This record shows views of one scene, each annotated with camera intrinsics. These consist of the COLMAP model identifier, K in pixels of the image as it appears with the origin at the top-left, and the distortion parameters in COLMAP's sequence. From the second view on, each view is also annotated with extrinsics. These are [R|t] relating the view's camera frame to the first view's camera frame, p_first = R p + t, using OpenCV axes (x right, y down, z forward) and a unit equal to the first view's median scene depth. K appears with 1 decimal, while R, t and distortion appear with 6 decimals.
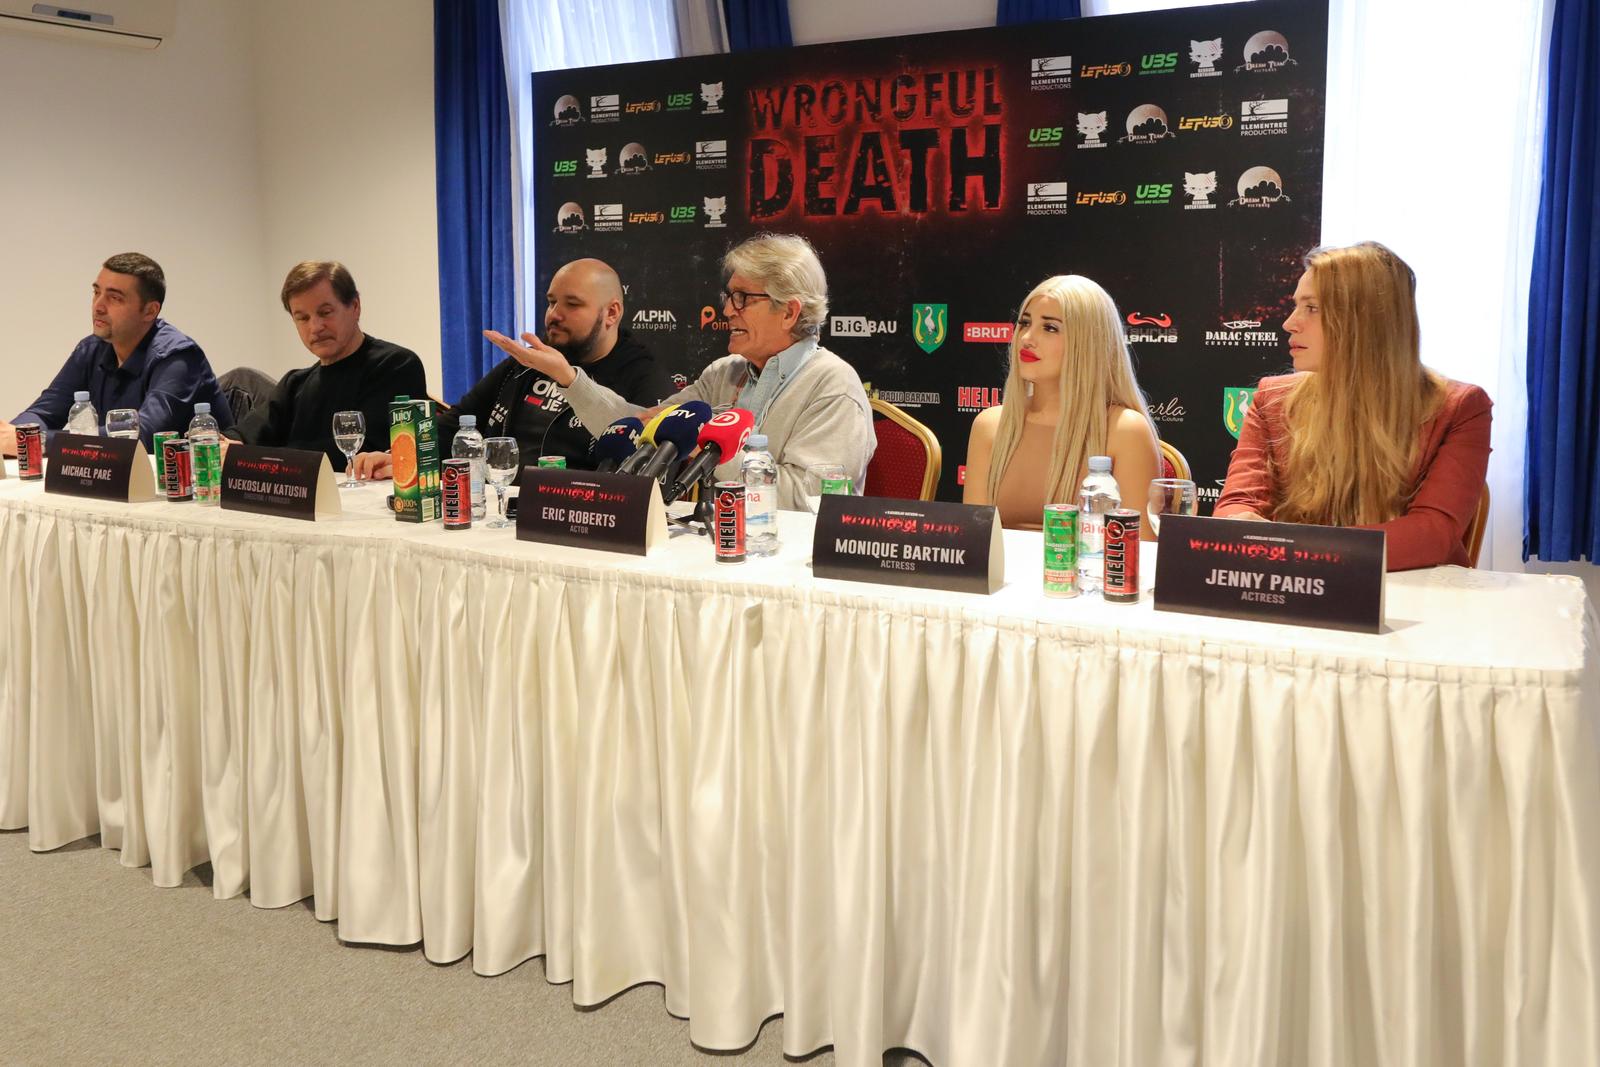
lens RADIAL K [[1454.8, 0, 770.6], [0, 1454.8, 472.0], [0, 0, 1]] dist [0.016612, 0.000000]
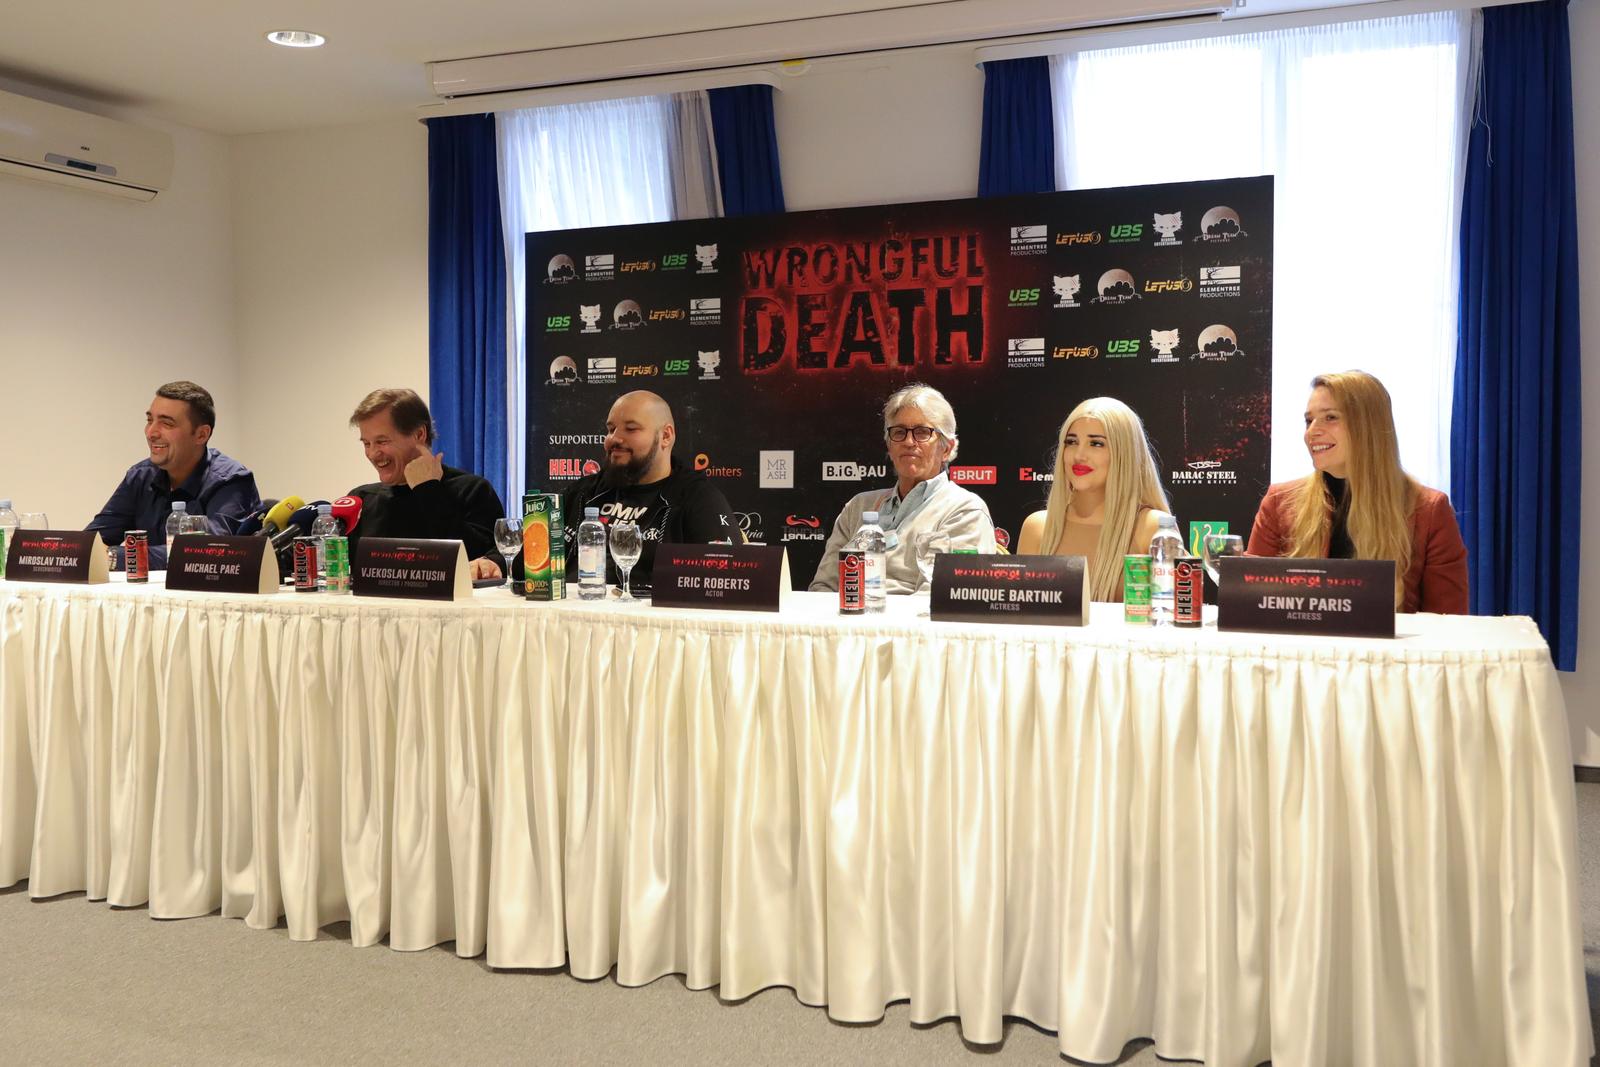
lens RADIAL K [[1454.8, 0, 866.0], [0, 1454.8, 552.8], [0, 0, 1]] dist [0.016612, 0.000000]
pose [[0.993844, -0.002137, 0.110764, -0.117199], [0.009076, 0.998024, -0.062179, 0.067097], [-0.110412, 0.062802, 0.991900, -0.145071]]
